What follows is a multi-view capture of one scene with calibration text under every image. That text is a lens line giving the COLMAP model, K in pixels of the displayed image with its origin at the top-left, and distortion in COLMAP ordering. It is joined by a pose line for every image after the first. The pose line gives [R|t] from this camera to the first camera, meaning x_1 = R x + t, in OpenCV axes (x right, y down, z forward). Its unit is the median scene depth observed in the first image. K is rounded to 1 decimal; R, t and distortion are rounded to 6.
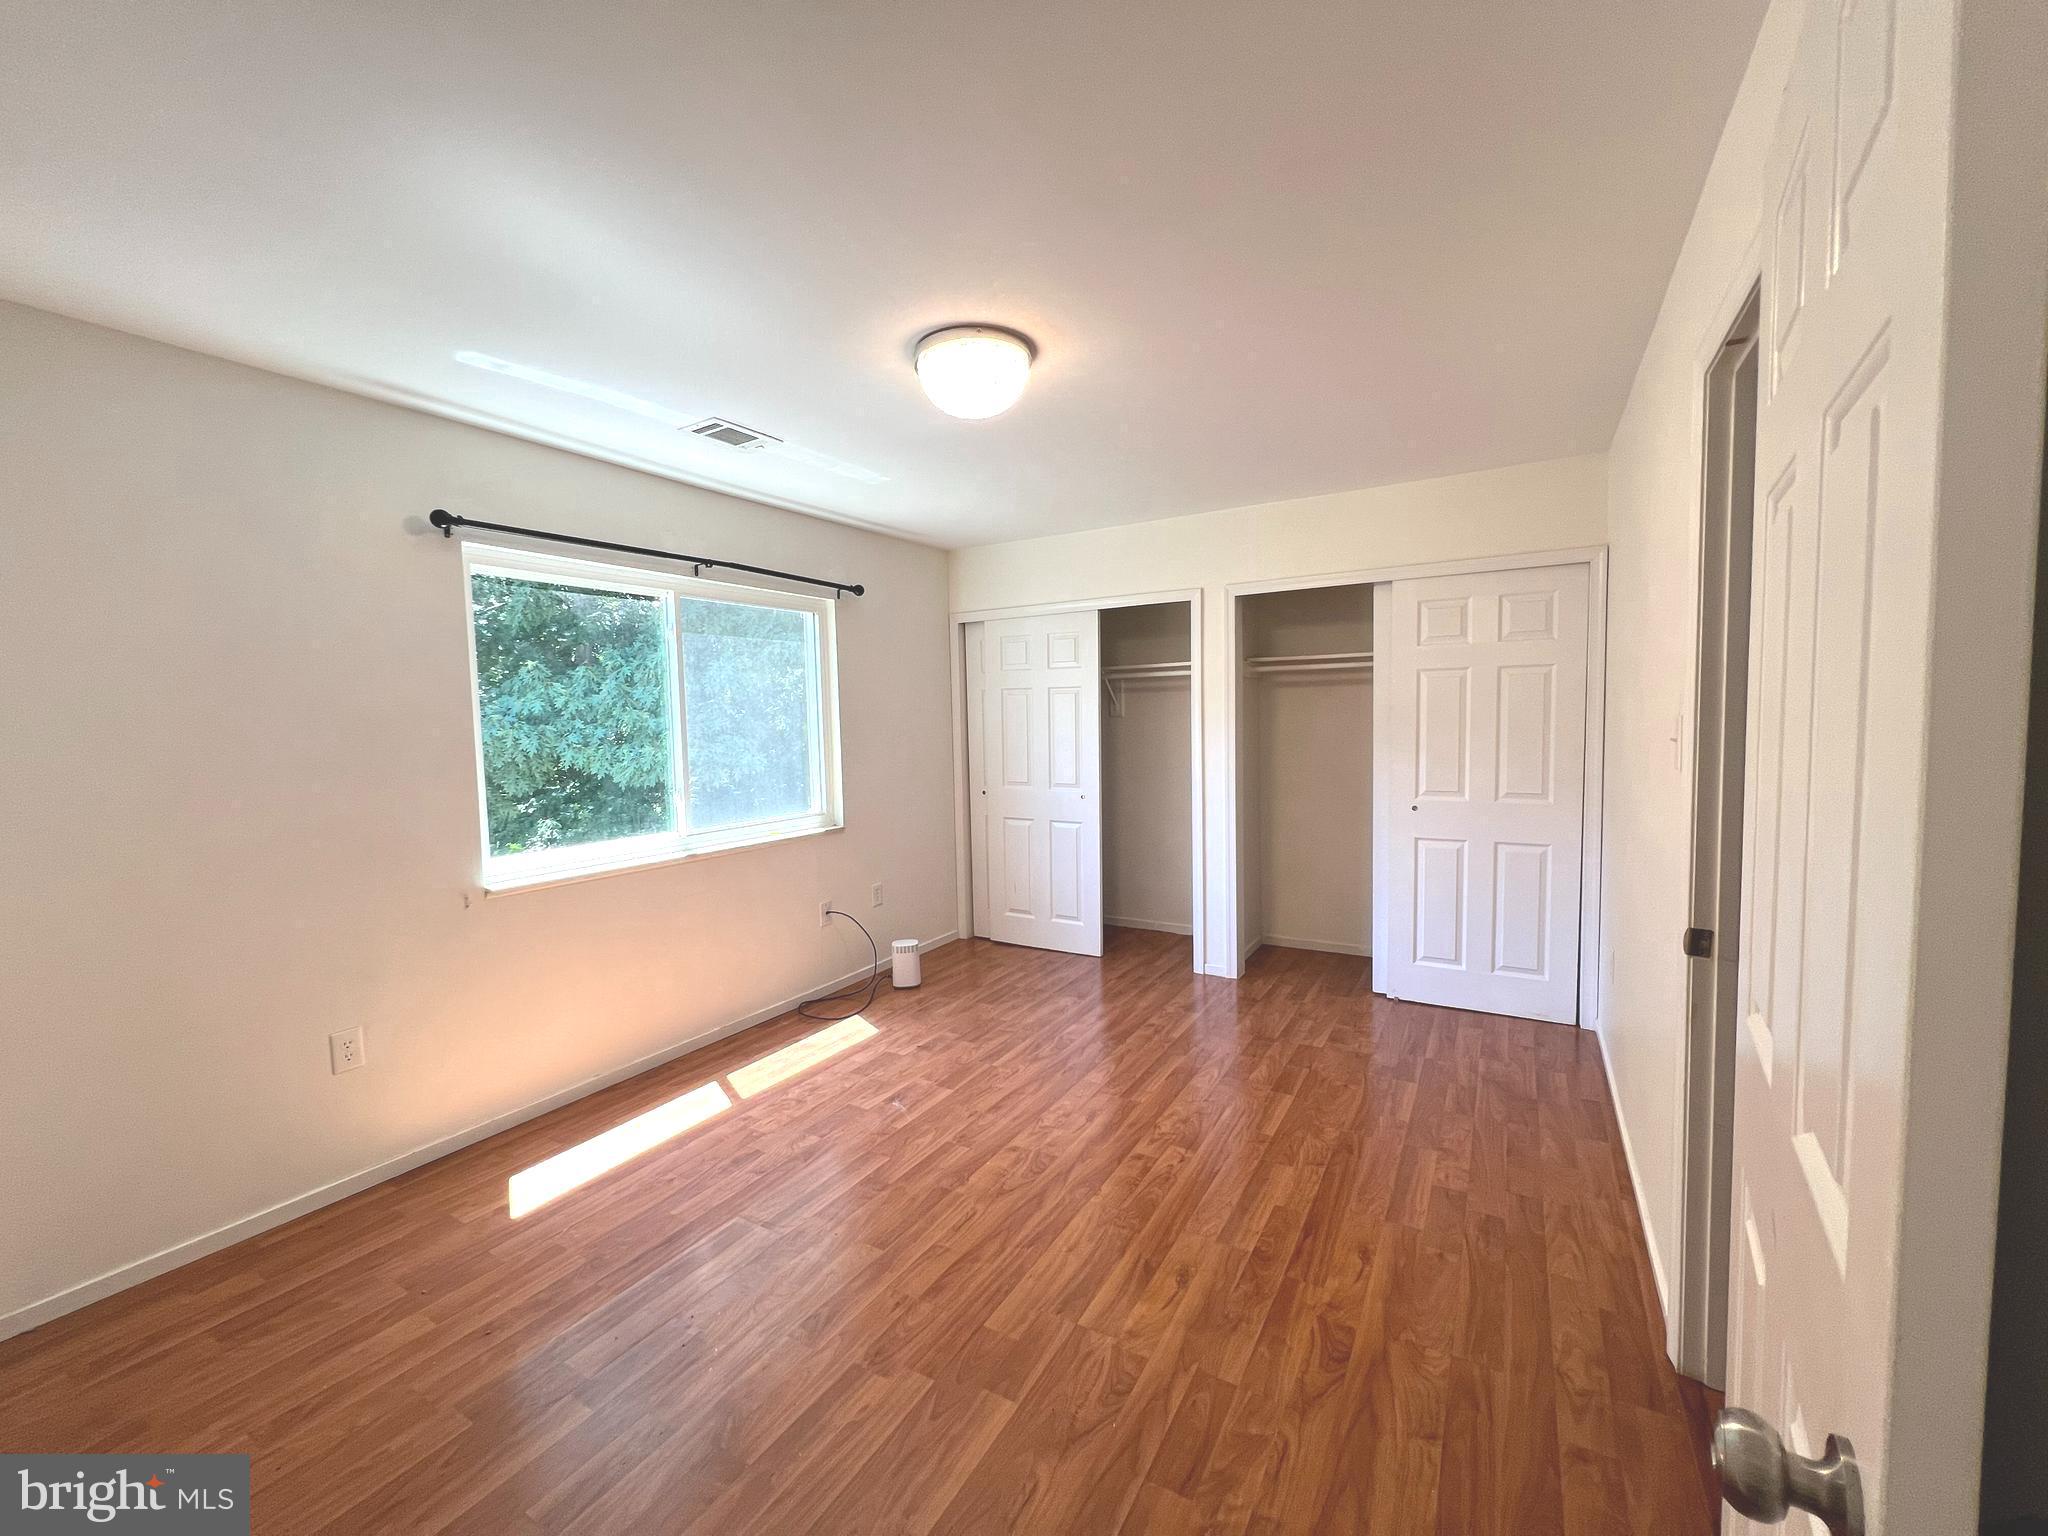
lens RADIAL K [[829.3, 0, 1023.2], [0, 829.3, 773.7], [0, 0, 1]] dist [-0.000342, 0.000487]
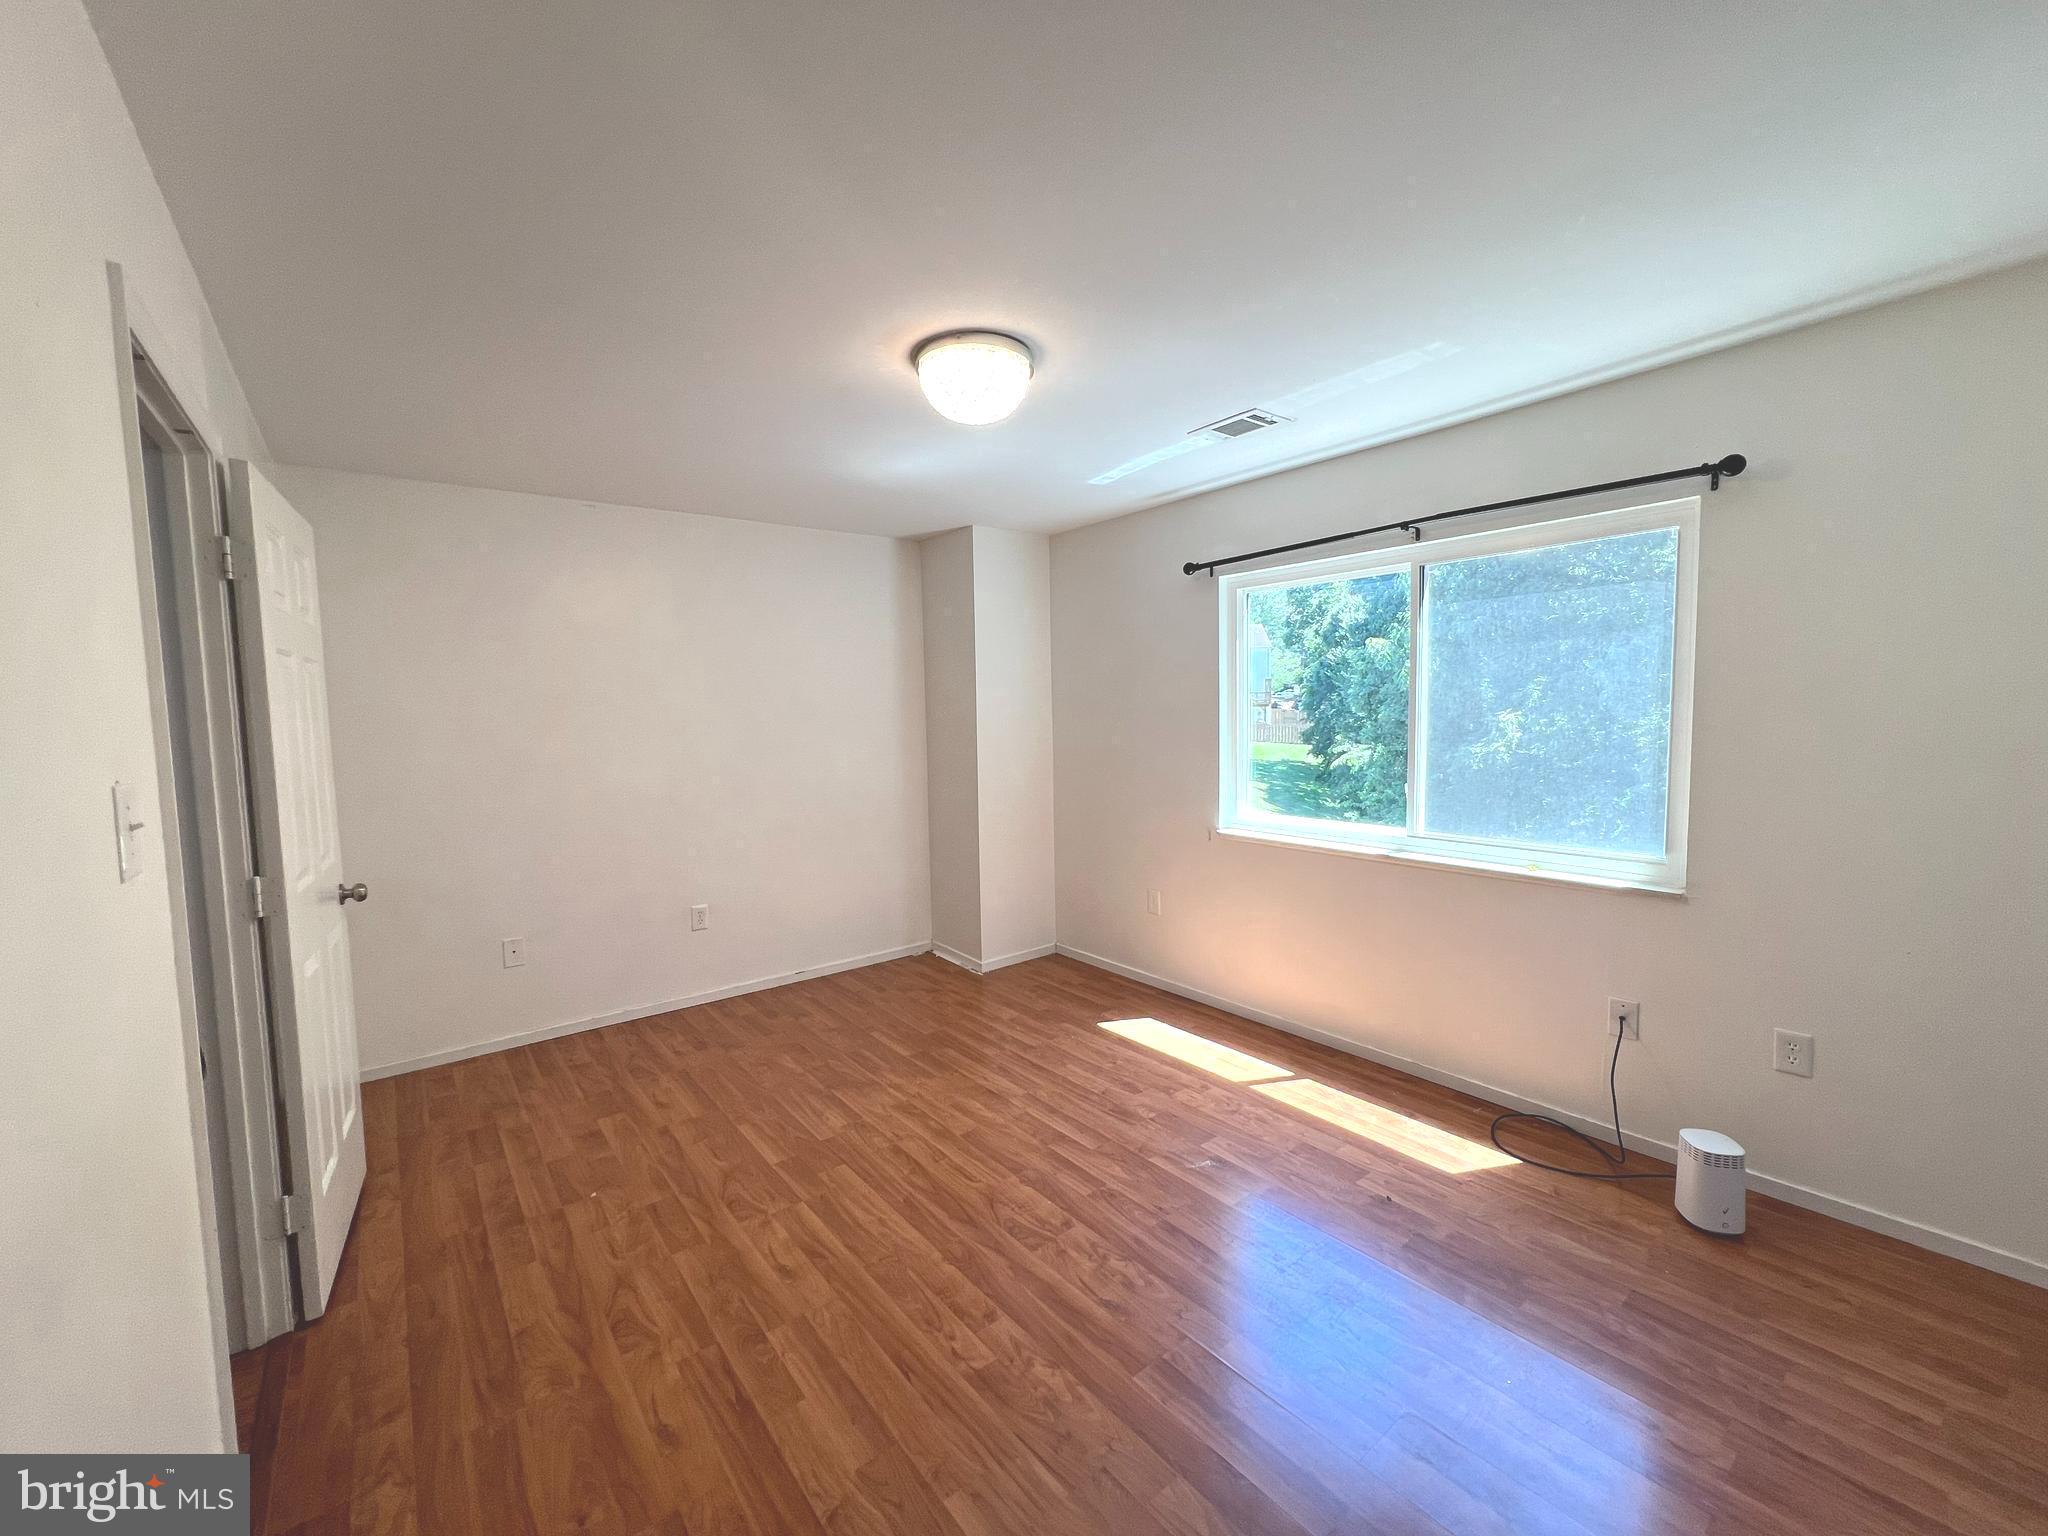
lens RADIAL K [[829.3, 0, 1023.2], [0, 829.3, 773.7], [0, 0, 1]] dist [-0.000342, 0.000487]
pose [[-0.364901, 0.103663, -0.925258, 0.801889], [-0.036136, 0.991457, 0.125331, -0.125798], [0.930345, 0.079169, -0.358037, 1.305143]]
